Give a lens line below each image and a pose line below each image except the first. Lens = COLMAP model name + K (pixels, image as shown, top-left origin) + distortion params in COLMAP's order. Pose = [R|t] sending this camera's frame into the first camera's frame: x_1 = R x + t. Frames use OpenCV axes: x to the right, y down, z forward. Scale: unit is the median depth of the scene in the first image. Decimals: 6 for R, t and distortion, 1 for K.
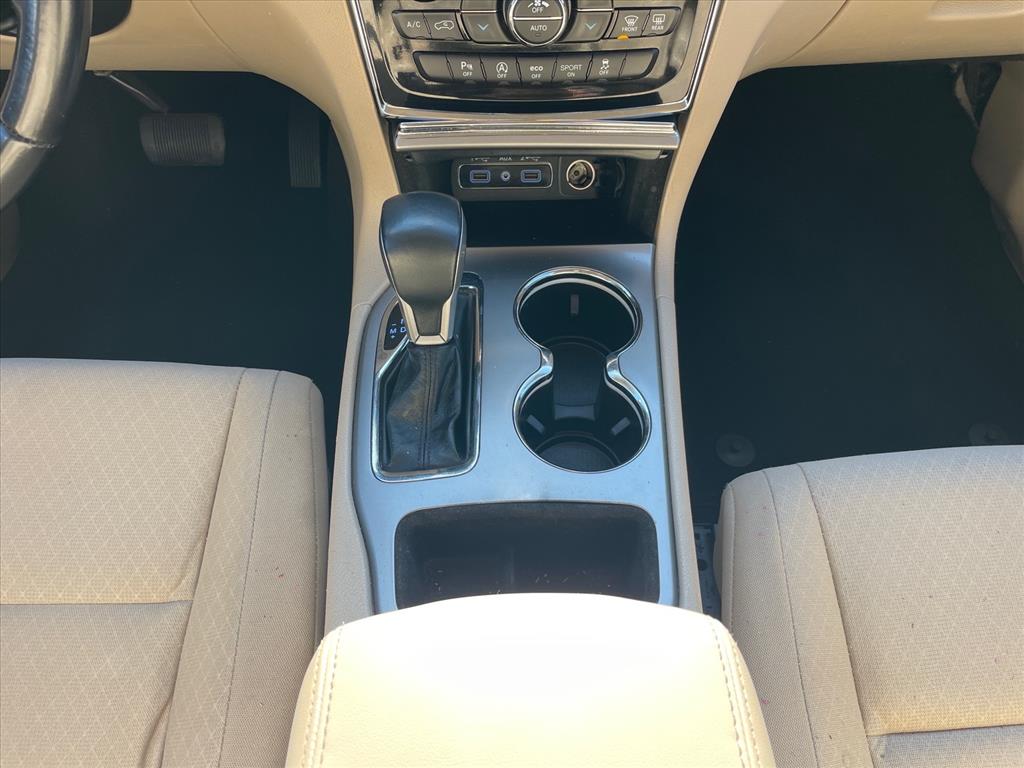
lens RADIAL K [[775.2, 0, 524.1], [0, 775.2, 387.1], [0, 0, 1]] dist [0.096716, -0.140196]
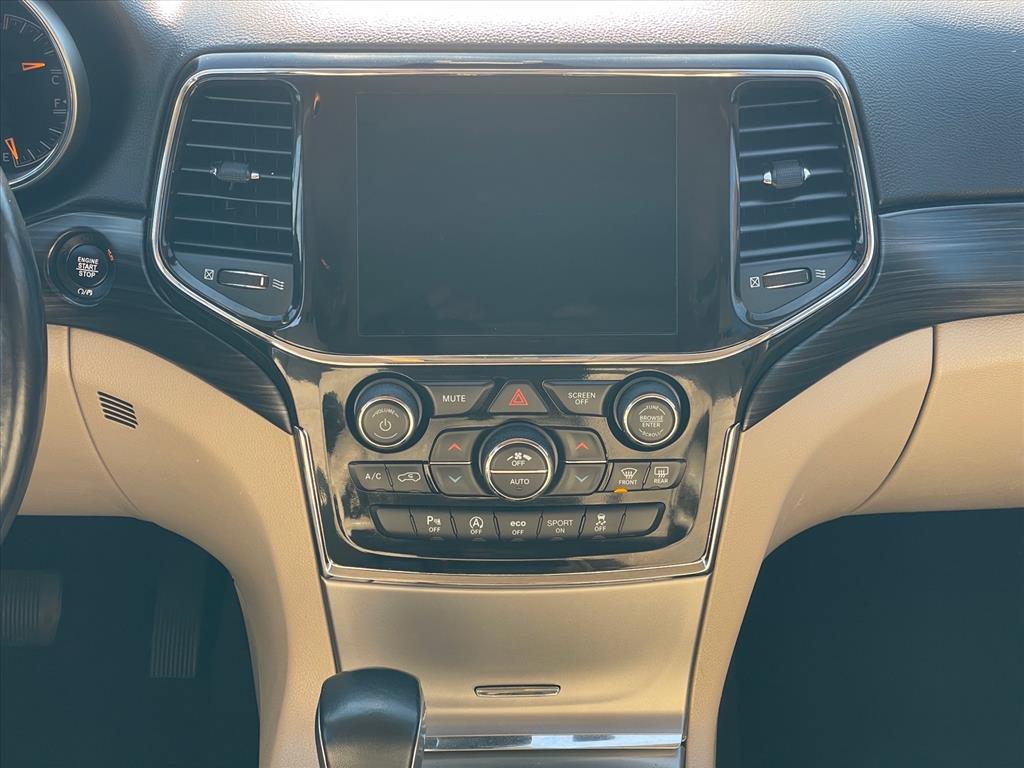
lens RADIAL K [[1553.3, 0, 512.0], [0, 1553.3, 384.0], [0, 0, 1]] dist [0.143789, -0.008495]
pose [[0.999958, 0.004553, -0.007943, 0.022167], [-0.007527, 0.902665, -0.430278, 0.169324], [0.005211, 0.430320, 0.902661, -0.552813]]
